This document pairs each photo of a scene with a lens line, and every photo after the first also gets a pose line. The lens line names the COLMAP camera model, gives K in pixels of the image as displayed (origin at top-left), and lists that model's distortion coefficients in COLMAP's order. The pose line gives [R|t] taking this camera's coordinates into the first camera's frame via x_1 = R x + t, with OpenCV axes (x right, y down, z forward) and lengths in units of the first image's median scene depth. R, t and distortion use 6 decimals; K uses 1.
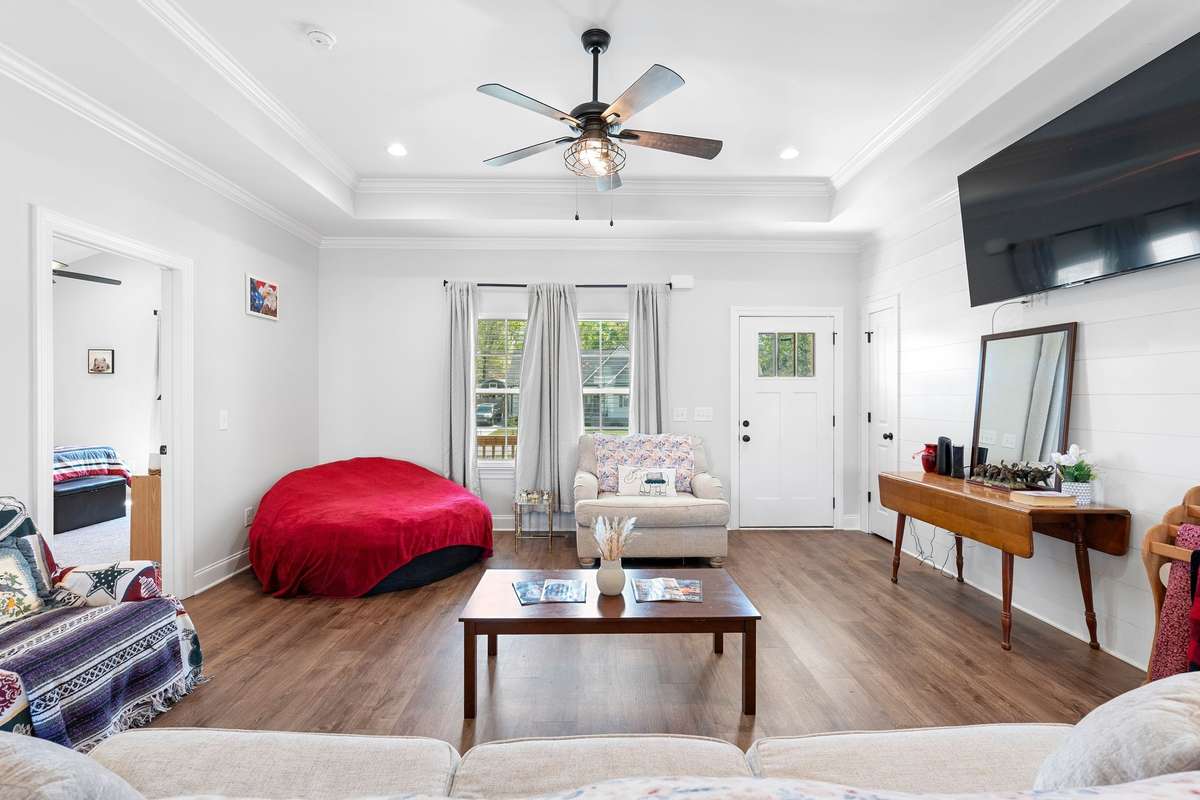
lens RADIAL K [[541.1, 0, 600.0], [0, 541.1, 400.0], [0, 0, 1]] dist [-0.001614, -0.000649]
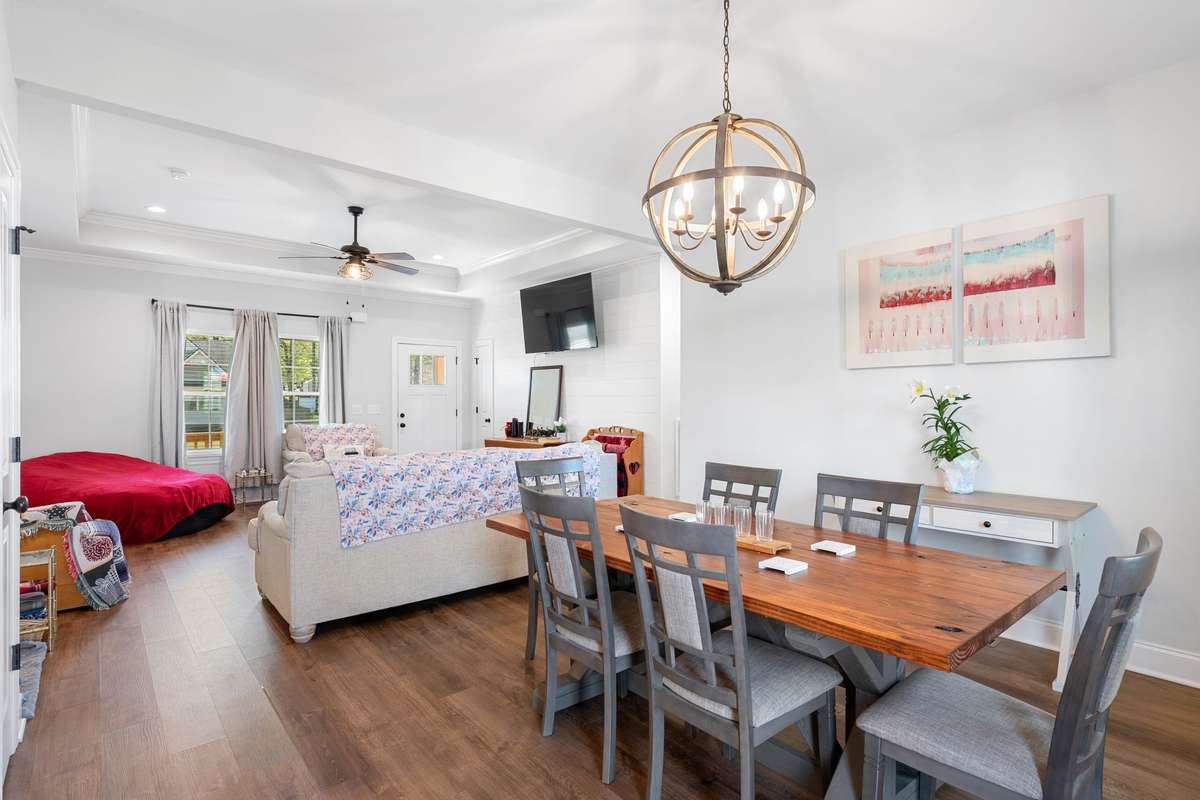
lens RADIAL K [[598.2, 0, 600.0], [0, 598.2, 400.0], [0, 0, 1]] dist [-0.002636, -0.000224]
pose [[0.766129, -0.003522, 0.642677, -0.463955], [0.004394, 0.999990, 0.000243, 0.004572], [-0.642672, 0.002638, 0.766137, -0.765994]]
